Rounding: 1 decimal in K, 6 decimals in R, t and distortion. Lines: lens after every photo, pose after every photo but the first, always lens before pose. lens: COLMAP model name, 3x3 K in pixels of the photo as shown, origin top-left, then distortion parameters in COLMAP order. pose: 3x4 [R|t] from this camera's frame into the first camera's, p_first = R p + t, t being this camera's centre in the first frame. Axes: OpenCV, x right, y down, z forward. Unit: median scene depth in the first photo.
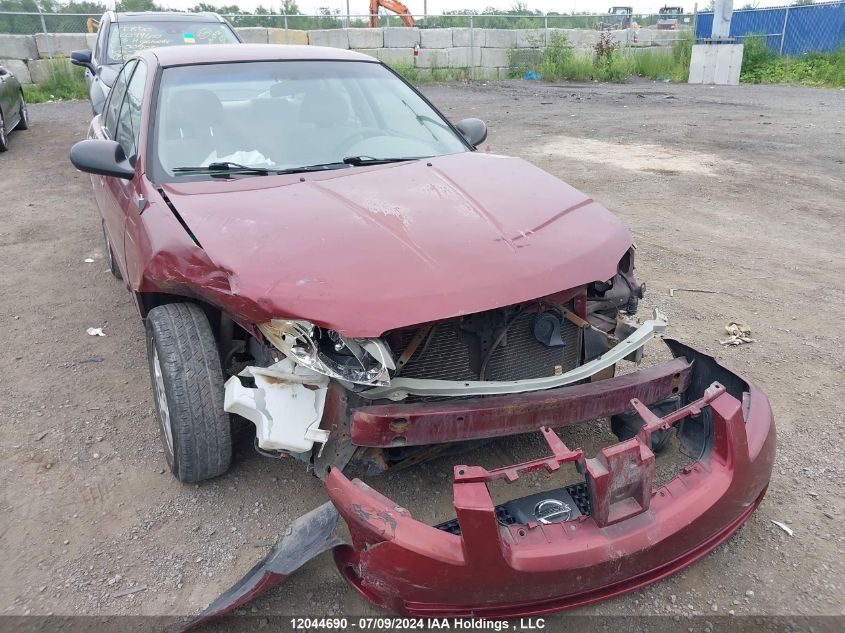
lens RADIAL K [[745.6, 0, 460.7], [0, 745.6, 316.0], [0, 0, 1]] dist [0.023010, -0.024570]
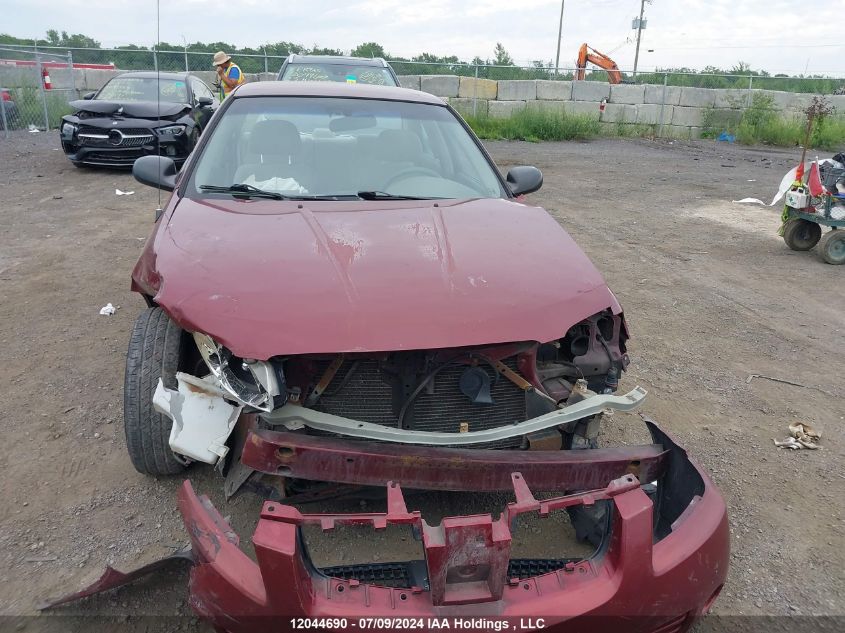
lens RADIAL K [[745.6, 0, 460.7], [0, 745.6, 316.0], [0, 0, 1]] dist [0.023010, -0.024570]
pose [[0.947321, 0.134793, -0.290539, 0.313333], [-0.153780, 0.987150, -0.043432, -0.020846], [0.280952, 0.085823, 0.955877, 0.080163]]
